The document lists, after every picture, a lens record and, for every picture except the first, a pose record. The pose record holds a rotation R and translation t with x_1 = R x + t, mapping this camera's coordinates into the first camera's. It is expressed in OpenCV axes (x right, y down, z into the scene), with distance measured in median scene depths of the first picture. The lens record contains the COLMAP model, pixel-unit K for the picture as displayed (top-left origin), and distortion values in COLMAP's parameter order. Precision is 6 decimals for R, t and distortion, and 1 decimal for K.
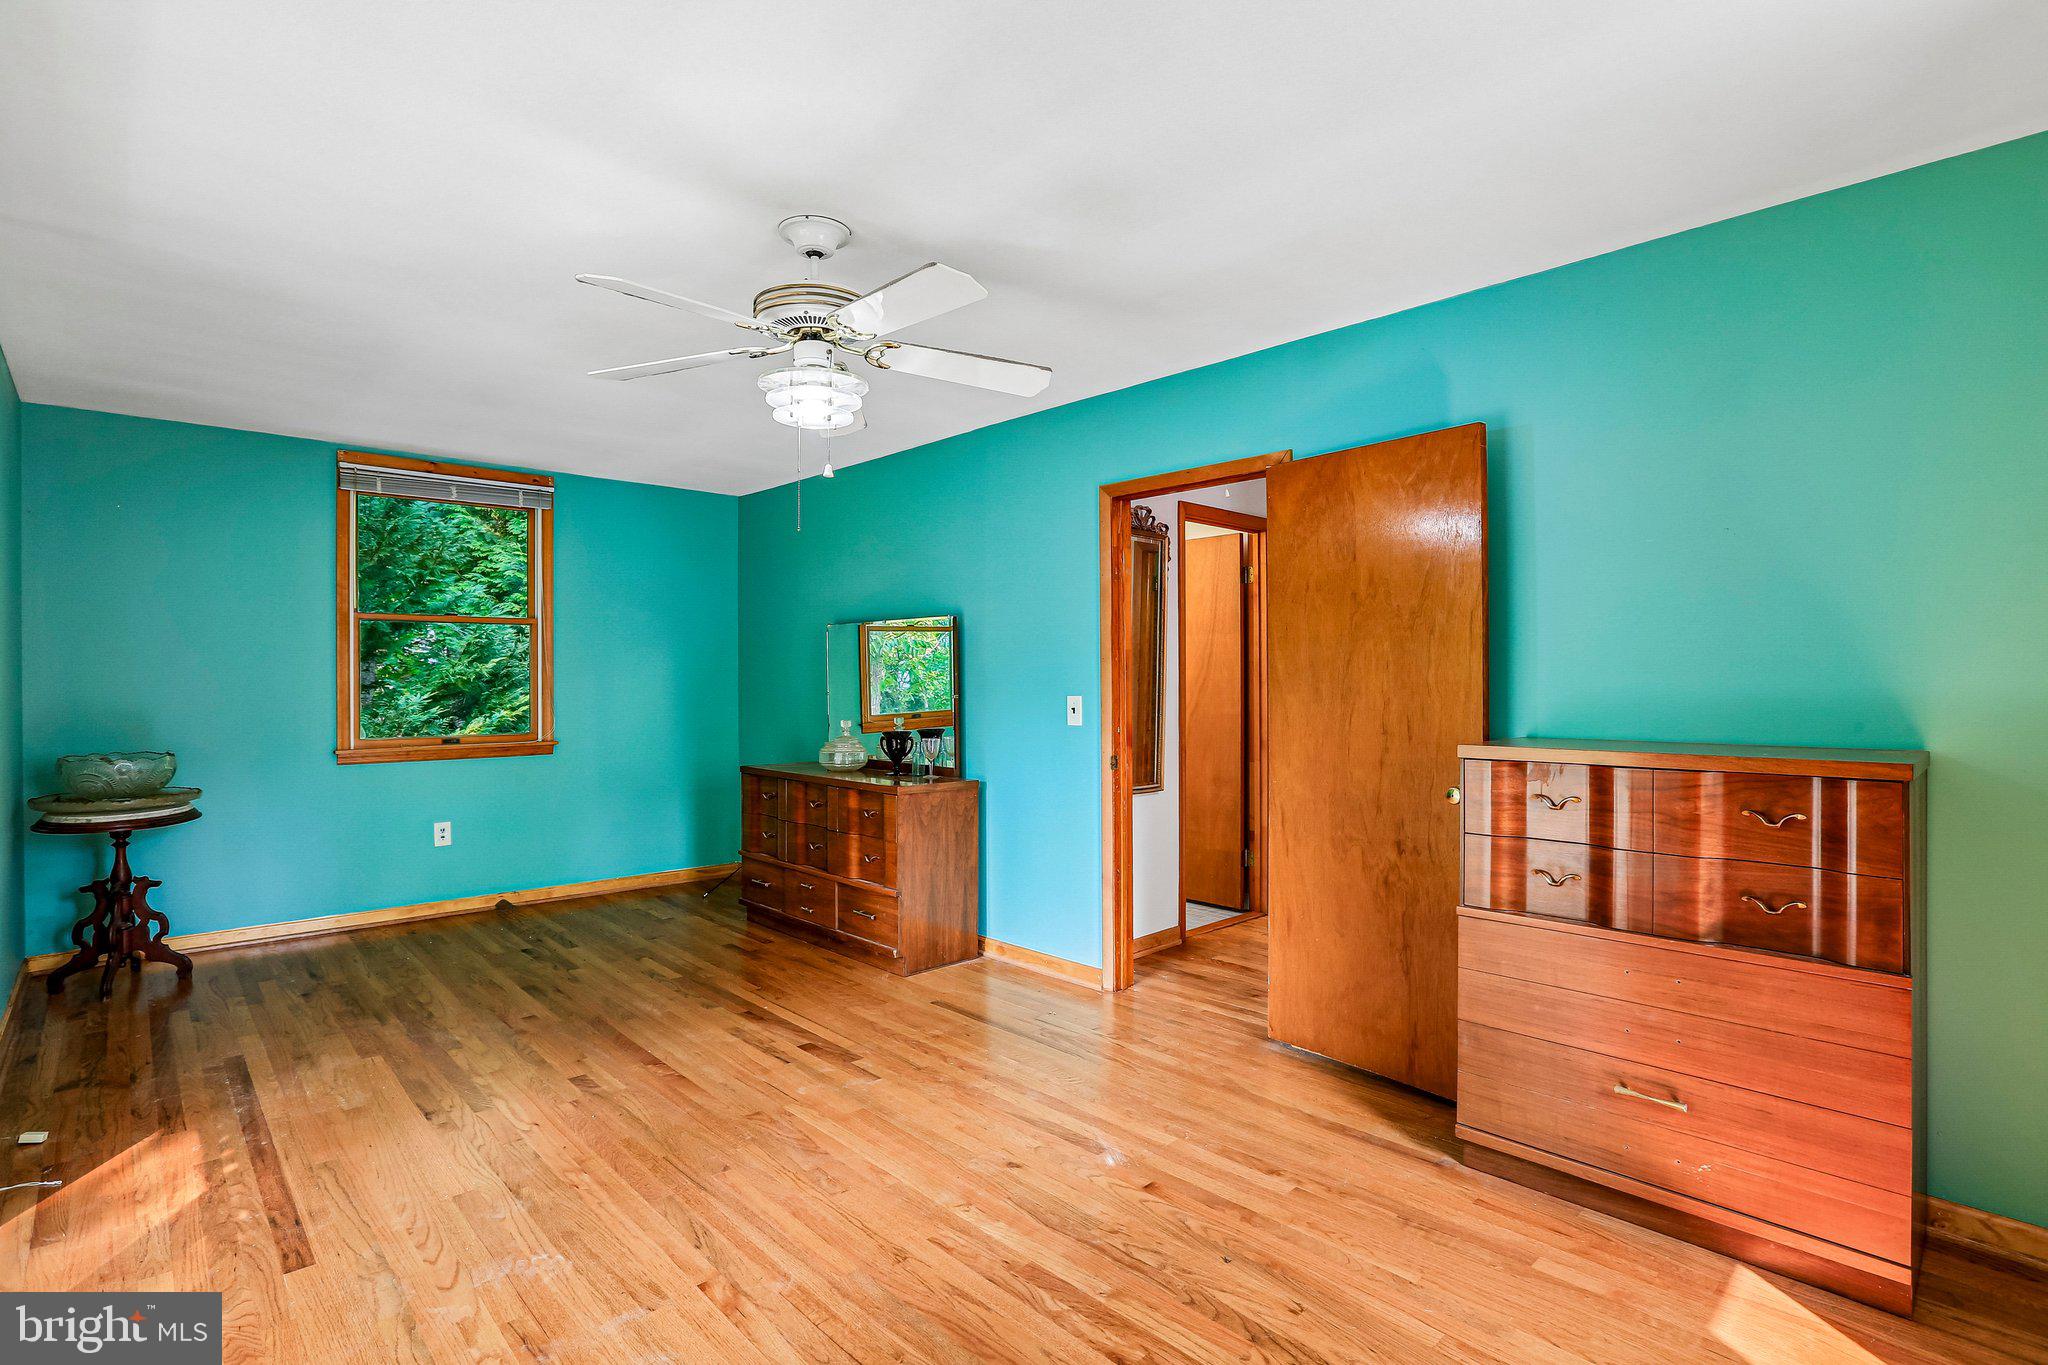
lens RADIAL K [[962.4, 0, 1025.5], [0, 962.4, 671.5], [0, 0, 1]] dist [-0.029836, 0.012217]
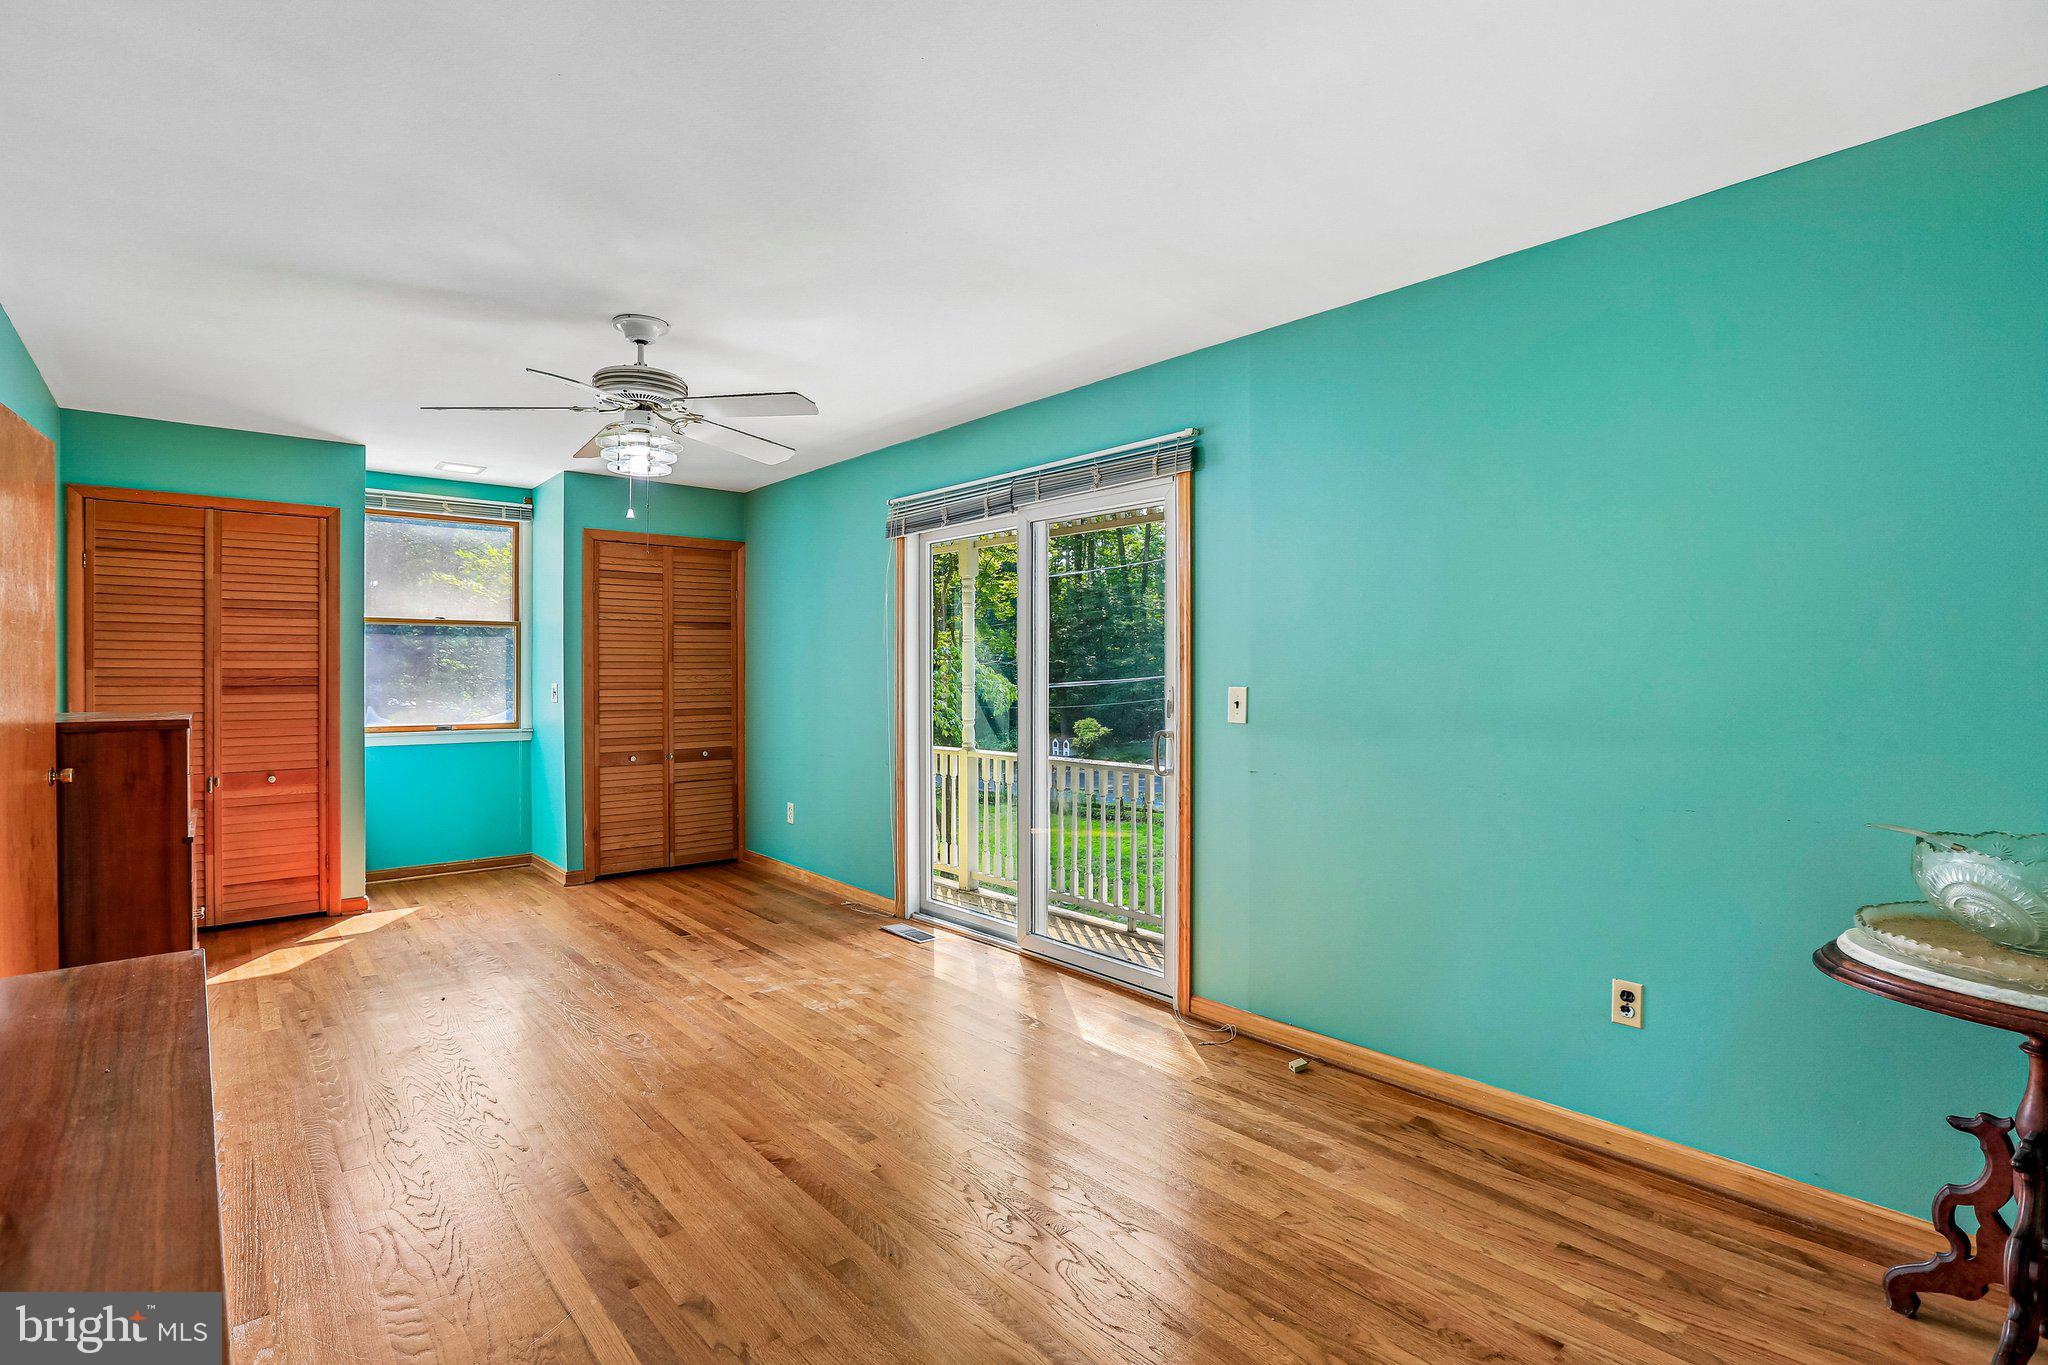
lens RADIAL K [[962.4, 0, 1028.2], [0, 962.4, 684.8], [0, 0, 1]] dist [-0.029836, 0.012217]
pose [[-0.998881, 0.007696, 0.046664, -0.648040], [0.008044, 0.999941, 0.007288, 0.014110], [-0.046605, 0.007655, -0.998884, 1.816122]]
